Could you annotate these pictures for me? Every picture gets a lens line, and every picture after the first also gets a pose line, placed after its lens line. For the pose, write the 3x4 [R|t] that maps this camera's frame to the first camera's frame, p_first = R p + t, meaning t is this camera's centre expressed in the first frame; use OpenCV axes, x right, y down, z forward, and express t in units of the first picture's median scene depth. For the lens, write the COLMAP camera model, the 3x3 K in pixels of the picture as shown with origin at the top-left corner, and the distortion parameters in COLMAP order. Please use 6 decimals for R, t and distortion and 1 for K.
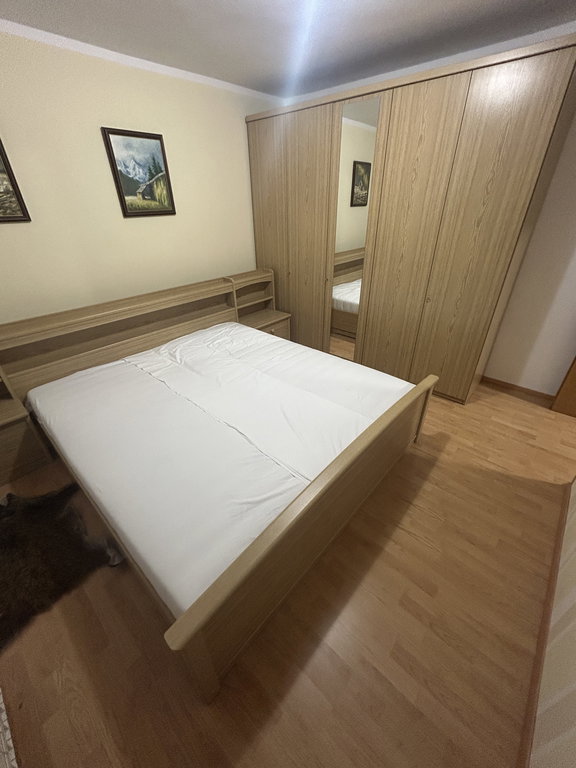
lens RADIAL K [[310.2, 0, 286.9], [0, 310.2, 382.5], [0, 0, 1]] dist [-0.000592, 0.000724]
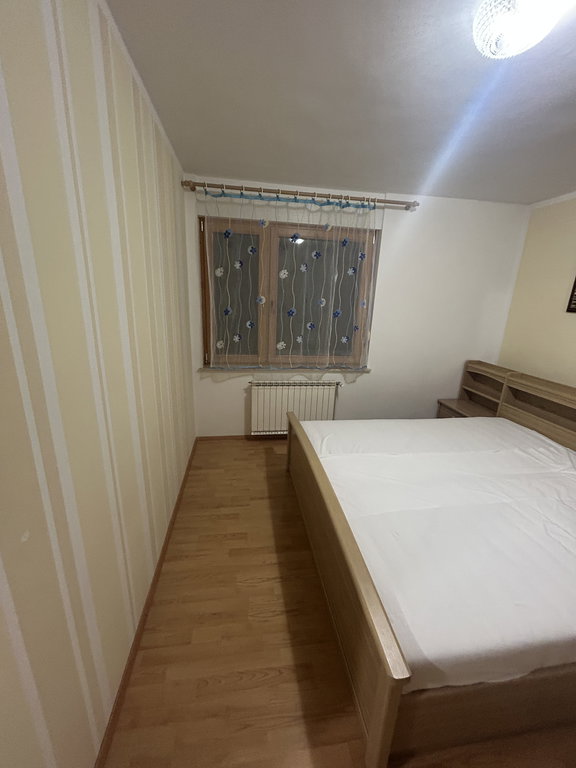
lens RADIAL K [[288.5, 0, 283.7], [0, 288.5, 375.2], [0, 0, 1]] dist [-0.004277, -0.000082]
pose [[-0.641174, 0.182720, -0.745325, 0.908018], [-0.407415, 0.742007, 0.532390, -0.509521], [0.650315, 0.645011, -0.401313, 0.949938]]
